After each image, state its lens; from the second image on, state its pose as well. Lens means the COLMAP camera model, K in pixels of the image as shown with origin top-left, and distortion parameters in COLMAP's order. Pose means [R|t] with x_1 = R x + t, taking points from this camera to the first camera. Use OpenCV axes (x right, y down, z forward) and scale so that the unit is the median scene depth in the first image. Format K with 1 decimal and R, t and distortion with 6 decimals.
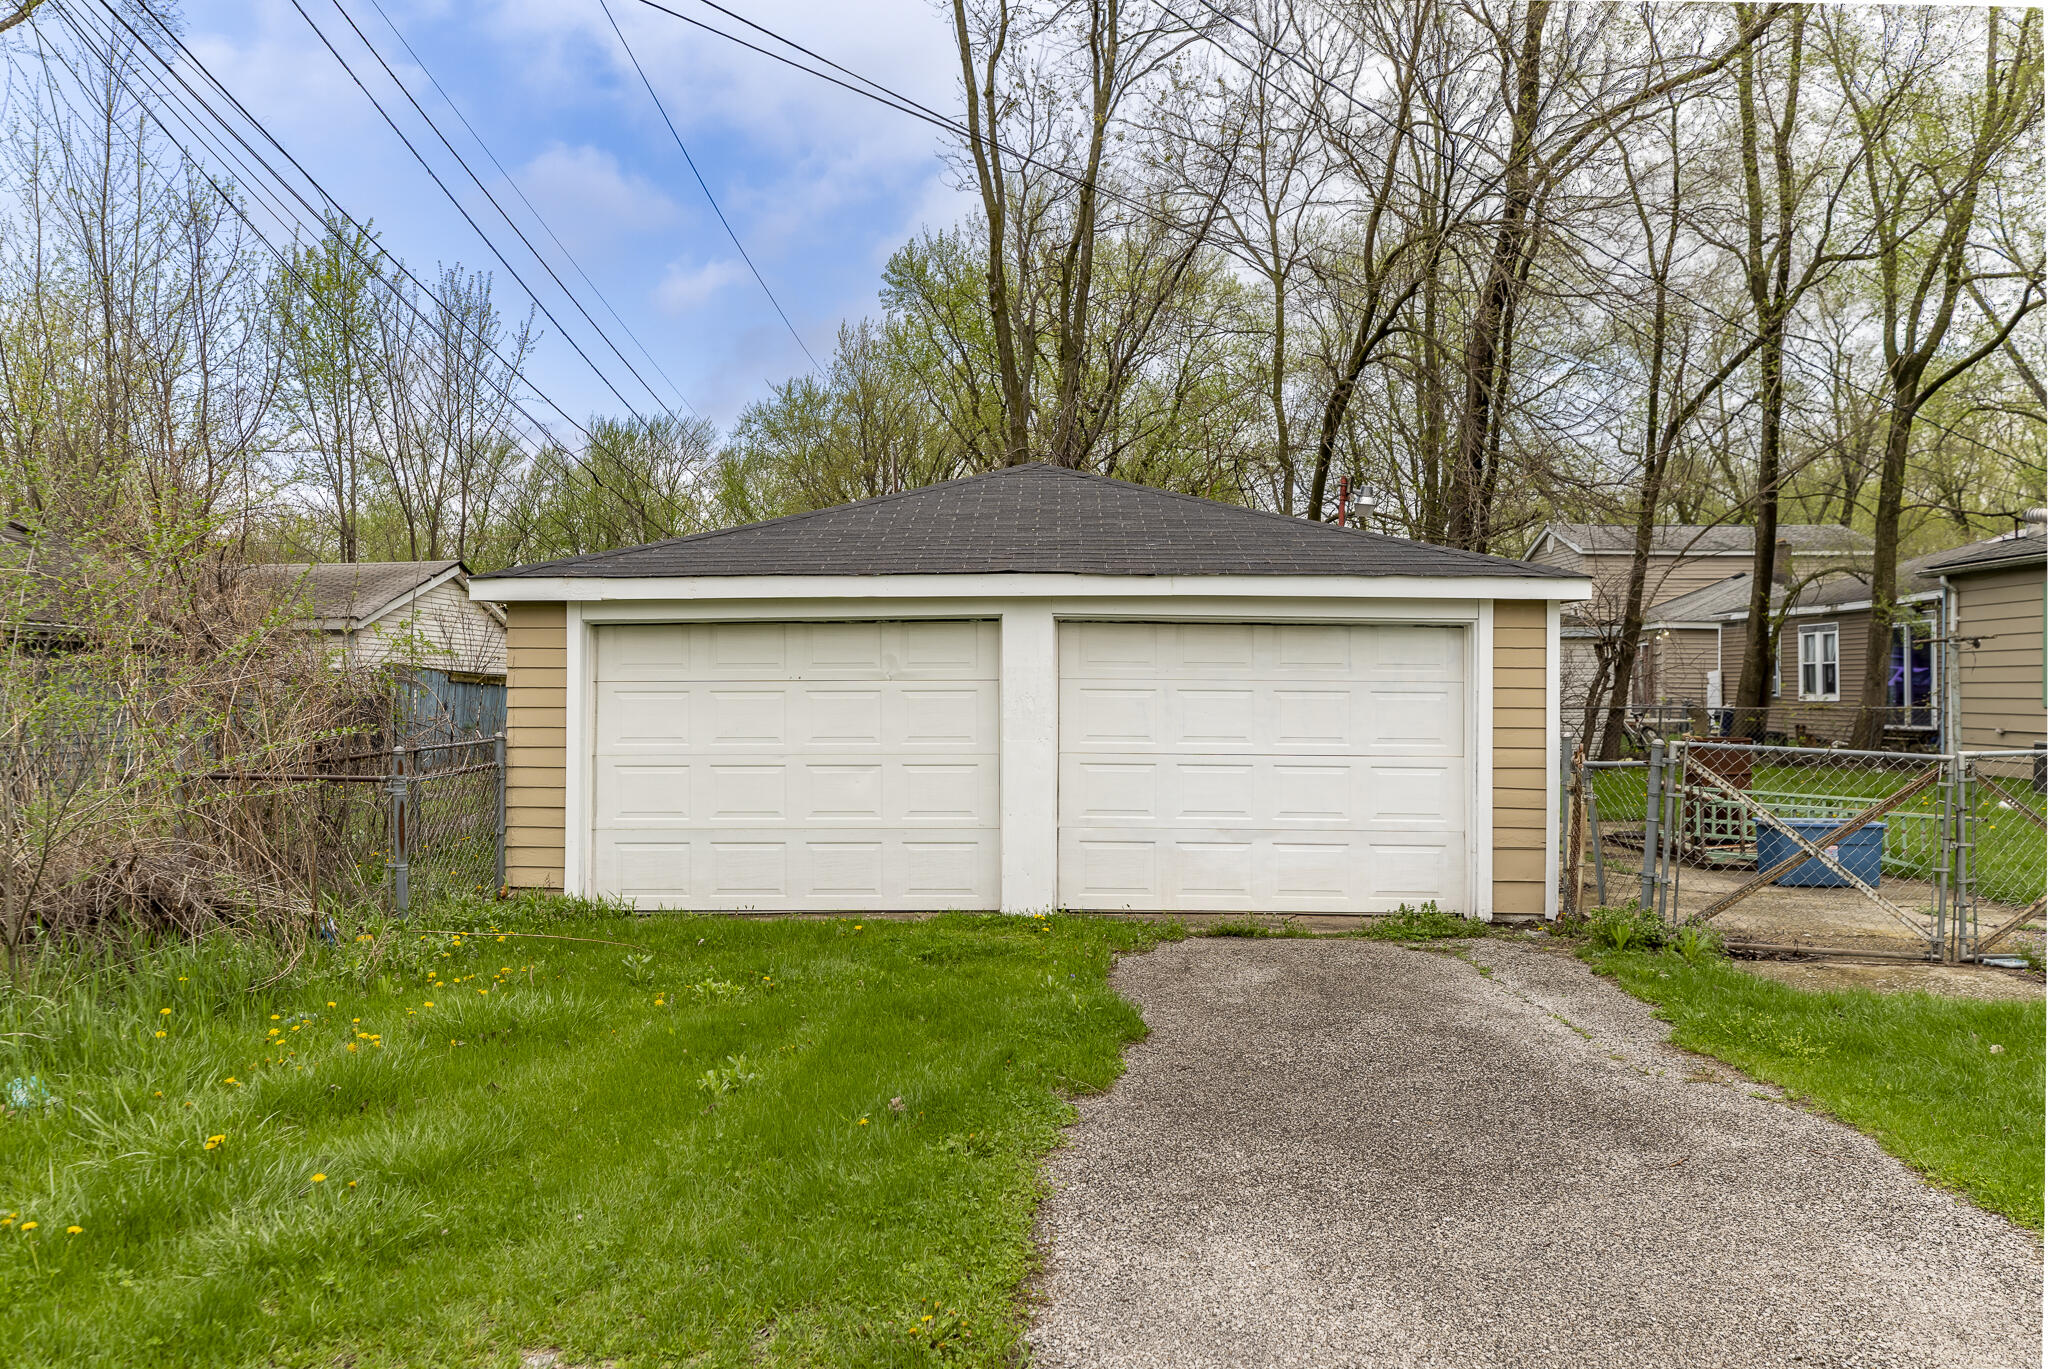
lens RADIAL K [[1499.7, 0, 1027.0], [0, 1499.7, 684.5], [0, 0, 1]] dist [0.047447, 0.000872]
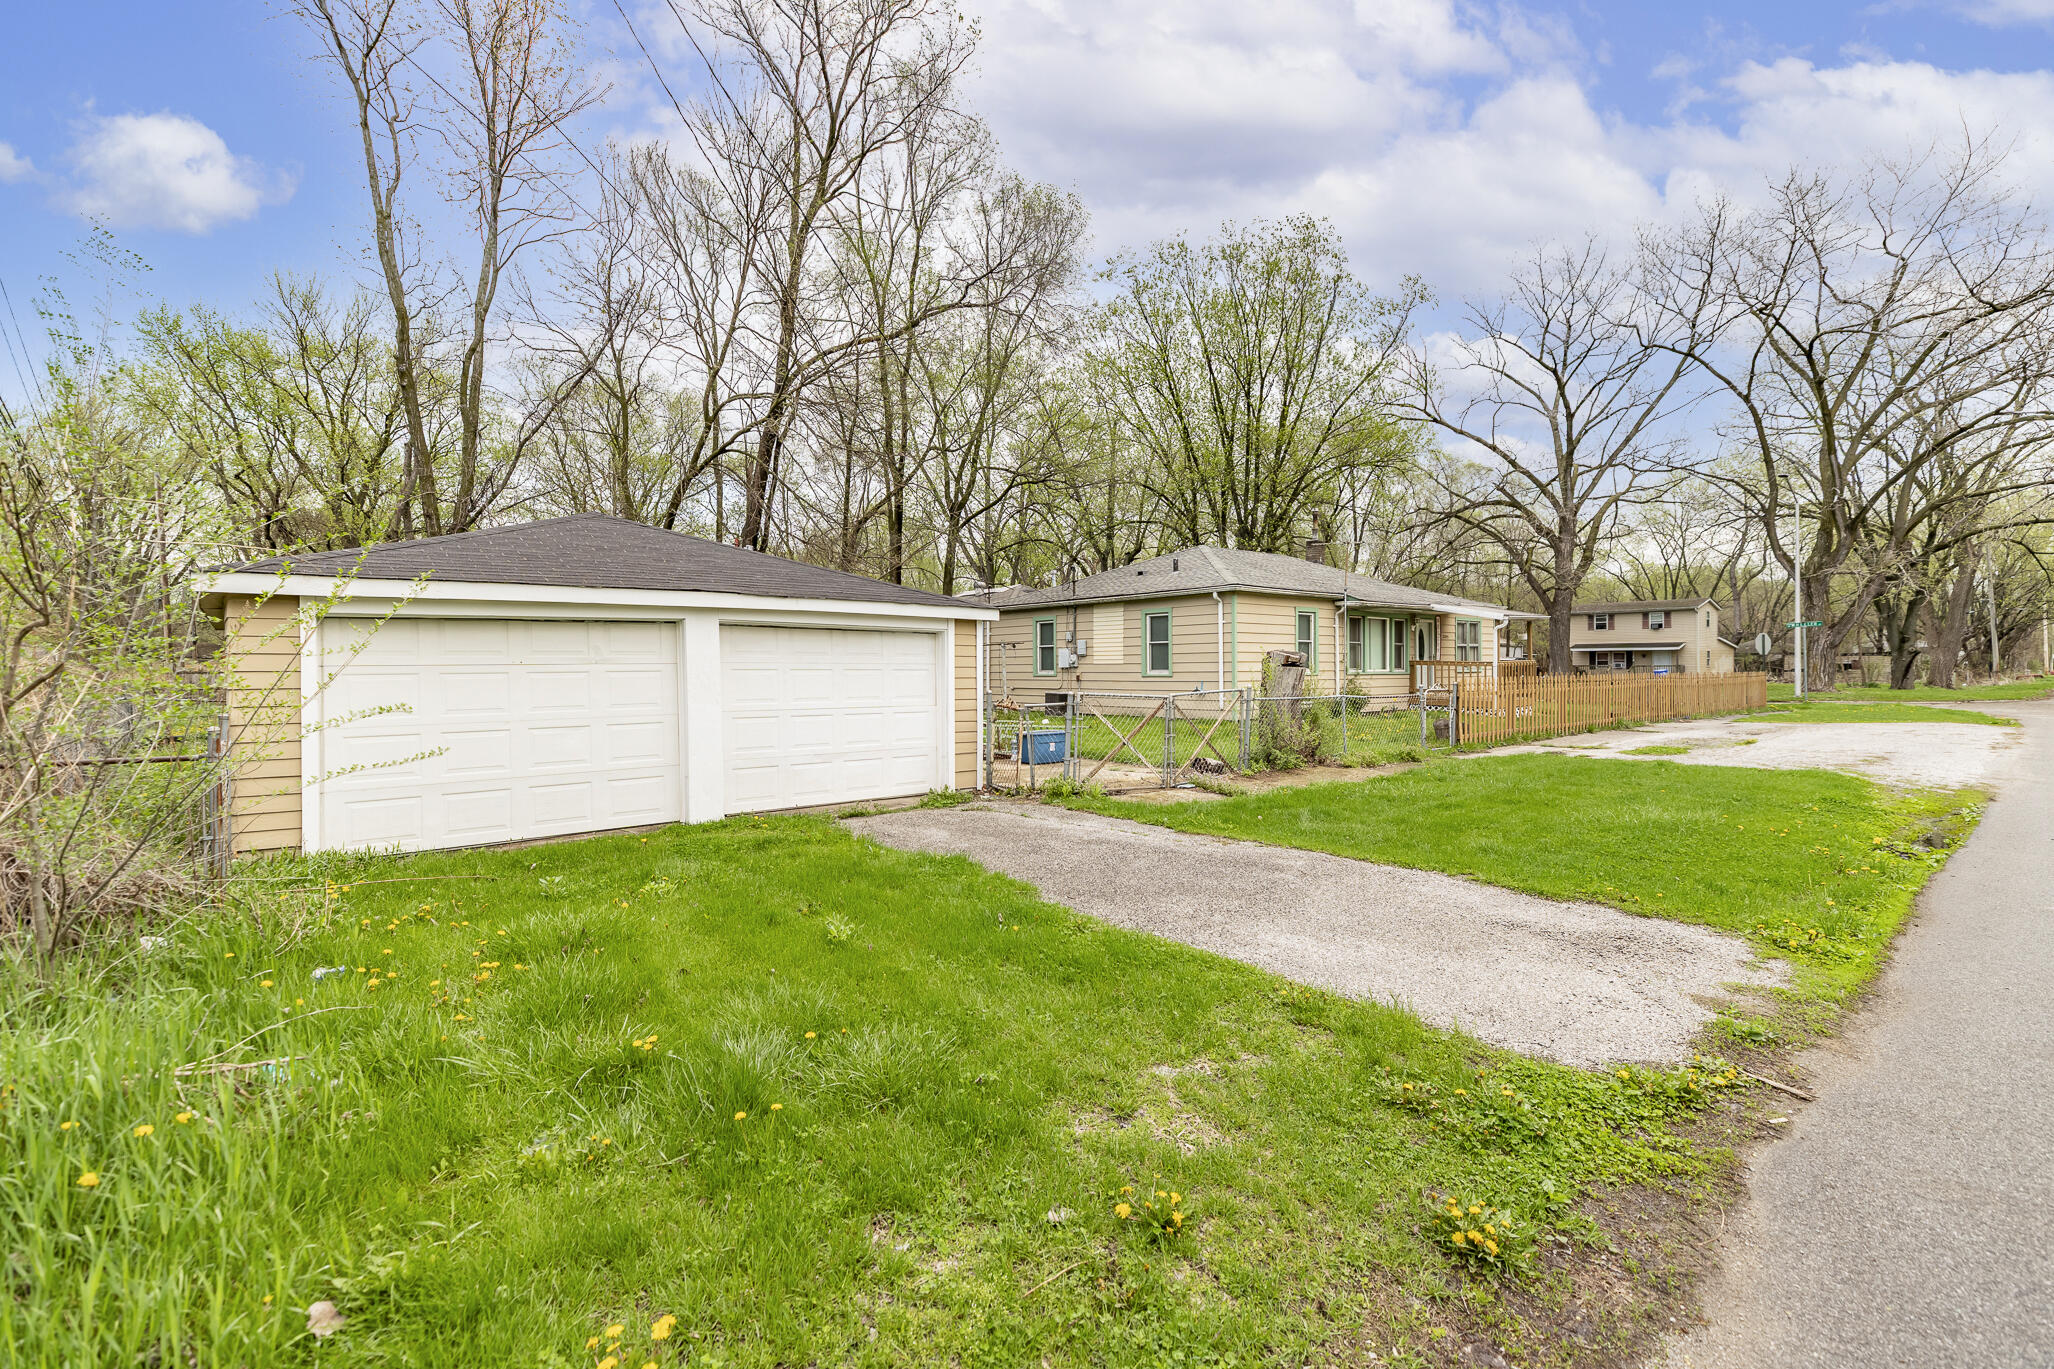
lens RADIAL K [[908.1, 0, 1009.9], [0, 908.1, 680.6], [0, 0, 1]] dist [0.010413, 0.000117]
pose [[0.747944, -0.015114, 0.663590, -0.367362], [0.005534, 0.999848, 0.016534, 0.001053], [-0.663739, -0.008694, 0.747914, 0.126431]]
